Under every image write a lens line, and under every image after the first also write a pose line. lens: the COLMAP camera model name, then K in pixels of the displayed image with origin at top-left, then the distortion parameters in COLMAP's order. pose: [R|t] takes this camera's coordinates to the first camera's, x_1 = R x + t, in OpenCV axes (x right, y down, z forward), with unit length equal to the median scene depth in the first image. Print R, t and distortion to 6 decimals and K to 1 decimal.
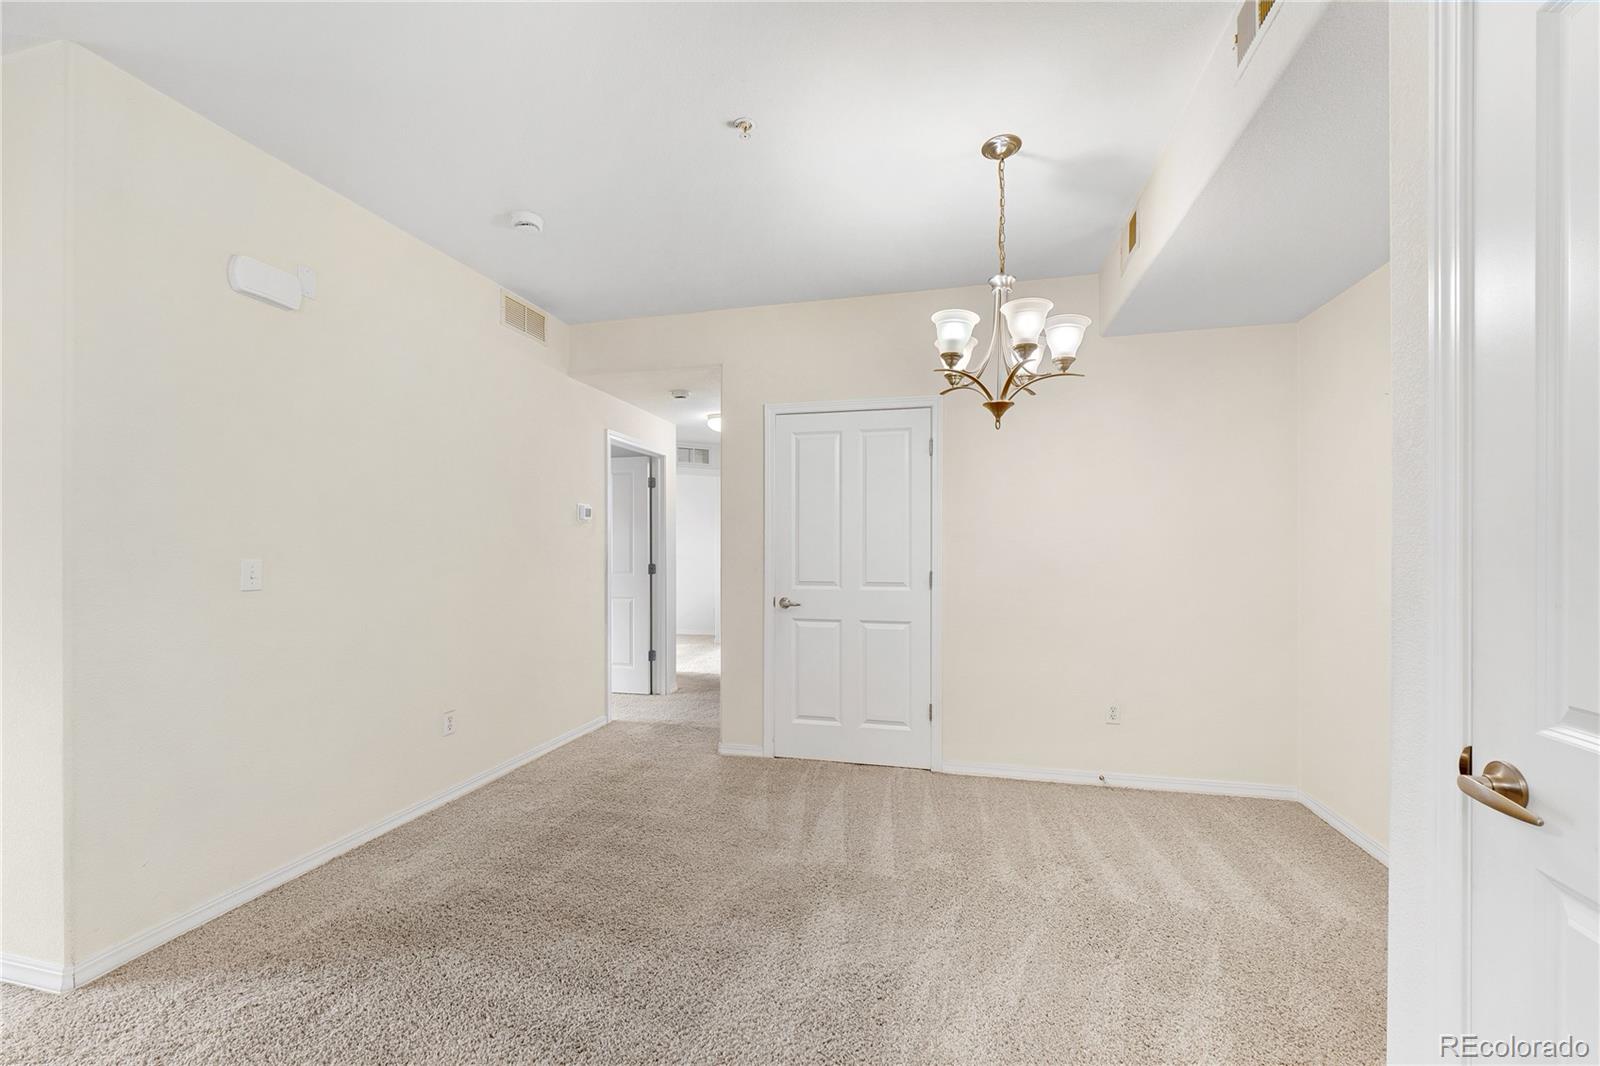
lens RADIAL K [[637.6, 0, 802.4], [0, 637.6, 543.7], [0, 0, 1]] dist [0.000554, -0.000264]
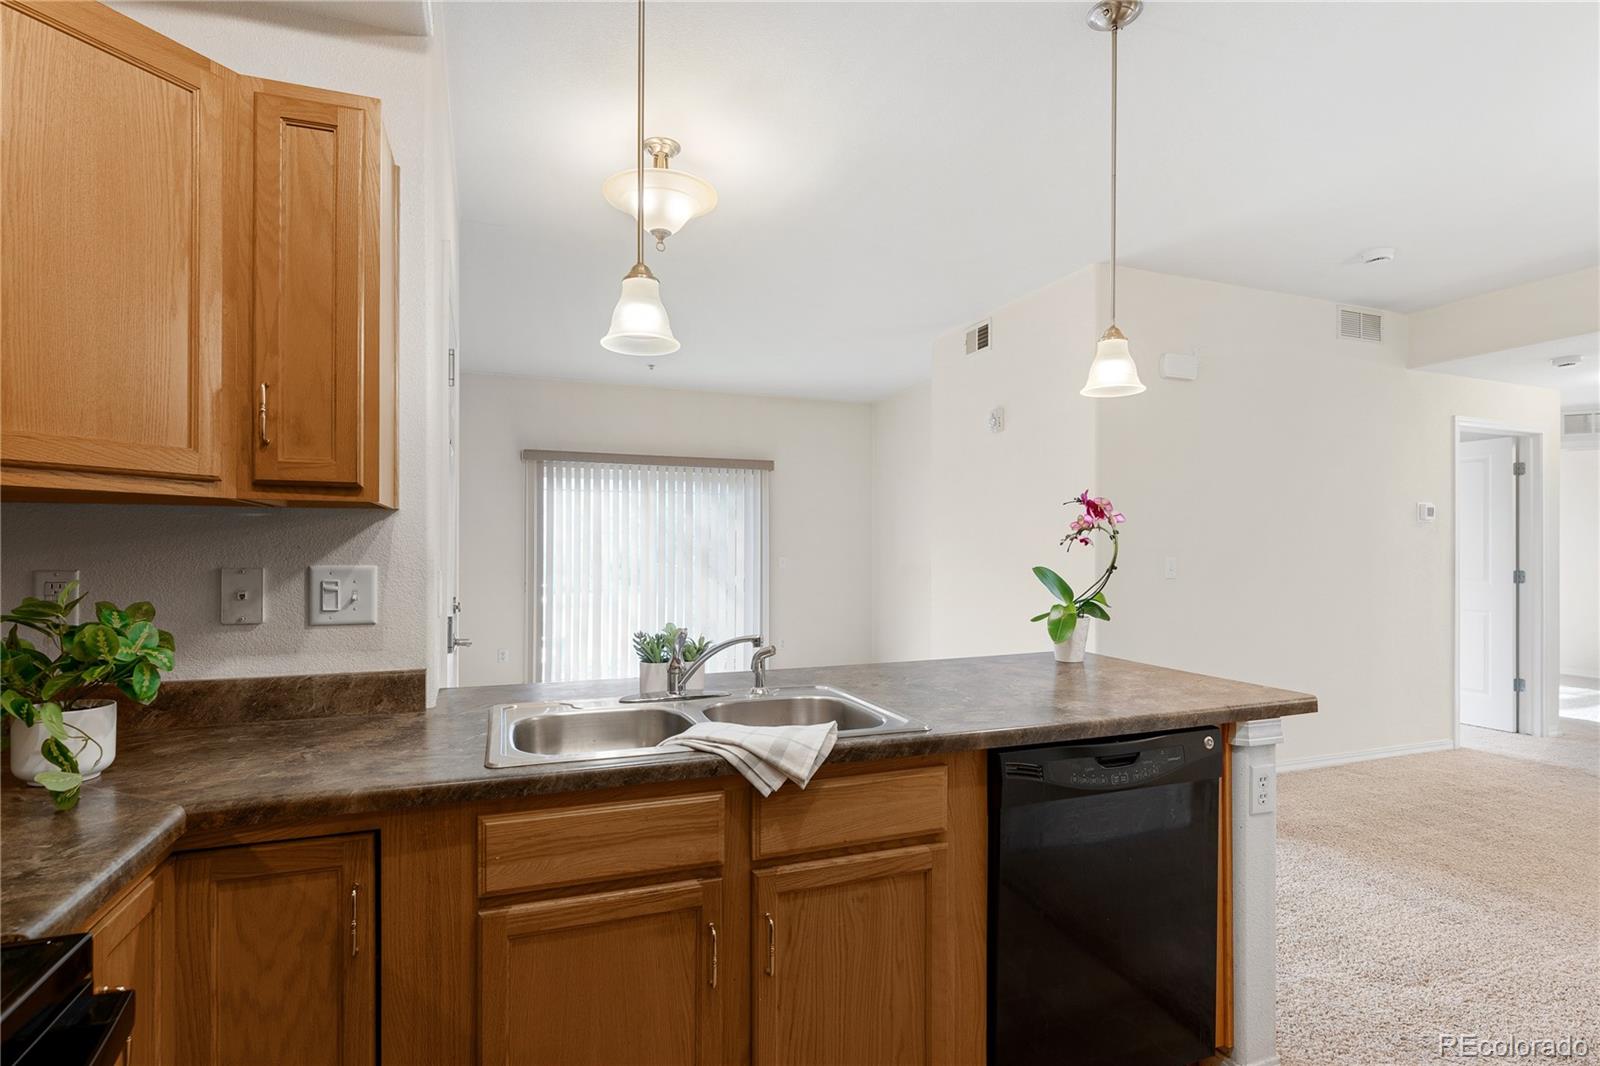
lens RADIAL K [[813.3, 0, 810.2], [0, 813.3, 559.9], [0, 0, 1]] dist [0.003441, -0.002072]
pose [[0.587546, 0.005197, -0.809174, 0.088302], [0.006201, 0.999921, 0.010925, 0.001812], [0.809167, -0.011437, 0.587467, -0.413166]]
